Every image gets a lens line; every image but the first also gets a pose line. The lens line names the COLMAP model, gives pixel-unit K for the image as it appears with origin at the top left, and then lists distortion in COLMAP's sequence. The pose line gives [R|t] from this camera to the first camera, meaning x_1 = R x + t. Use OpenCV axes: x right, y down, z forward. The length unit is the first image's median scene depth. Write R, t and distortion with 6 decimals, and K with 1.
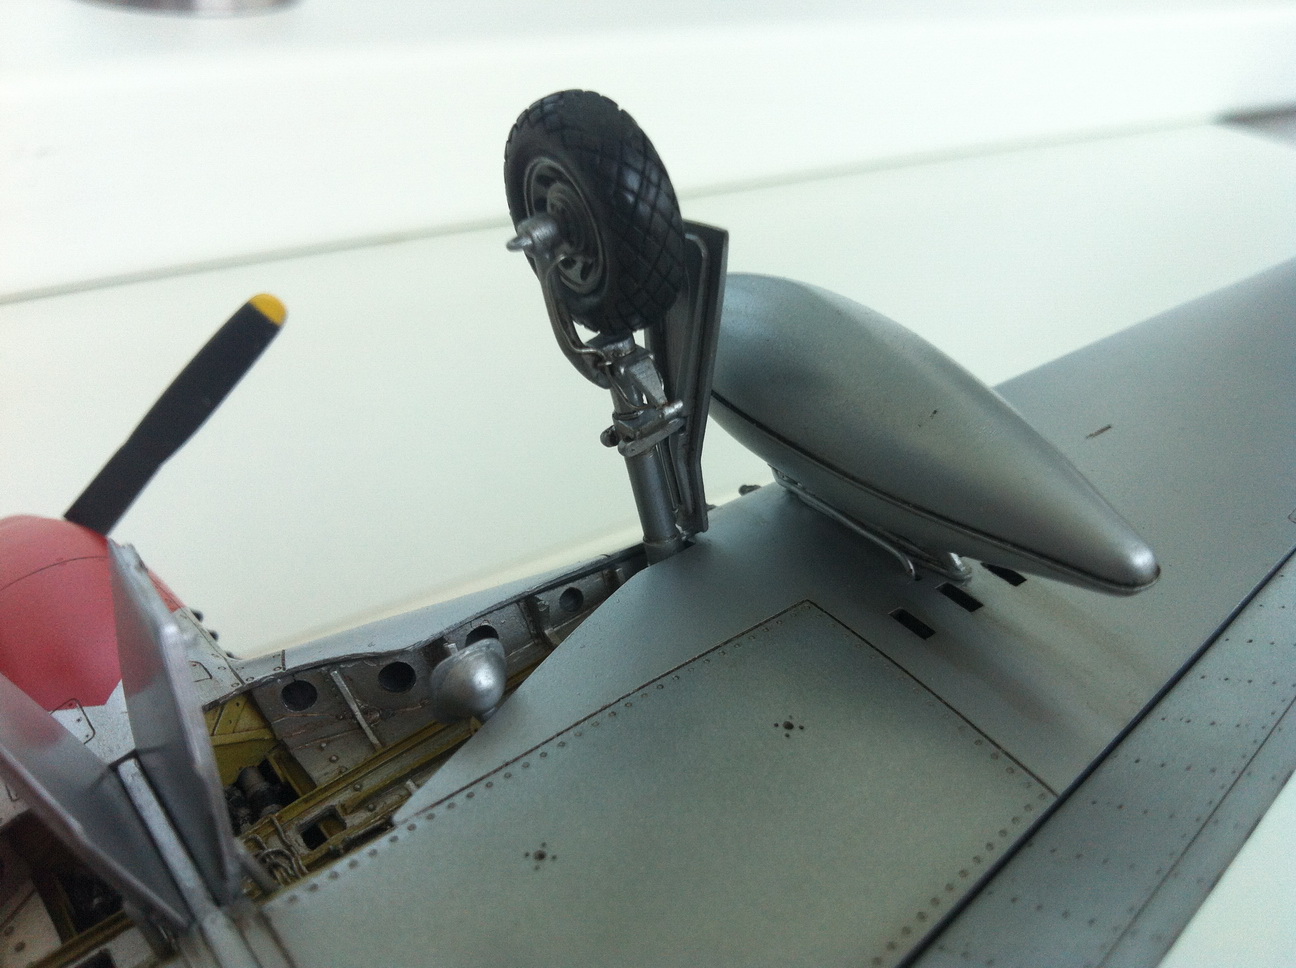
lens RADIAL K [[1275.0, 0, 665.5], [0, 1275.0, 502.4], [0, 0, 1]] dist [0.167009, -0.697647]
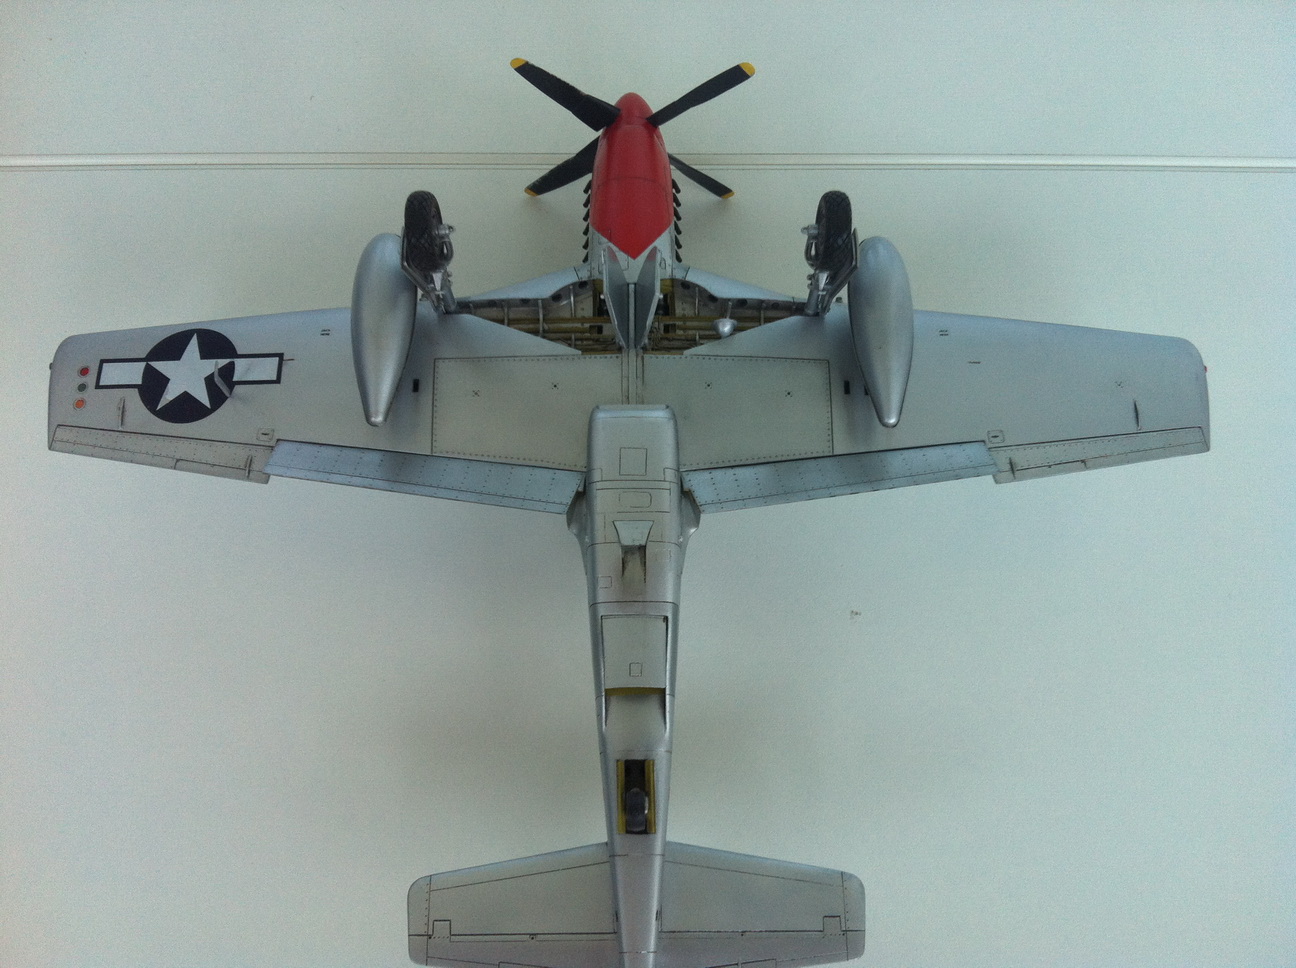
lens RADIAL K [[1275.0, 0, 665.5], [0, 1275.0, 502.4], [0, 0, 1]] dist [0.167009, -0.697647]
pose [[0.796038, 0.601712, -0.065313, 0.217427], [-0.467927, 0.680283, 0.564145, -1.320336], [0.383884, -0.418520, 0.823088, -1.953264]]
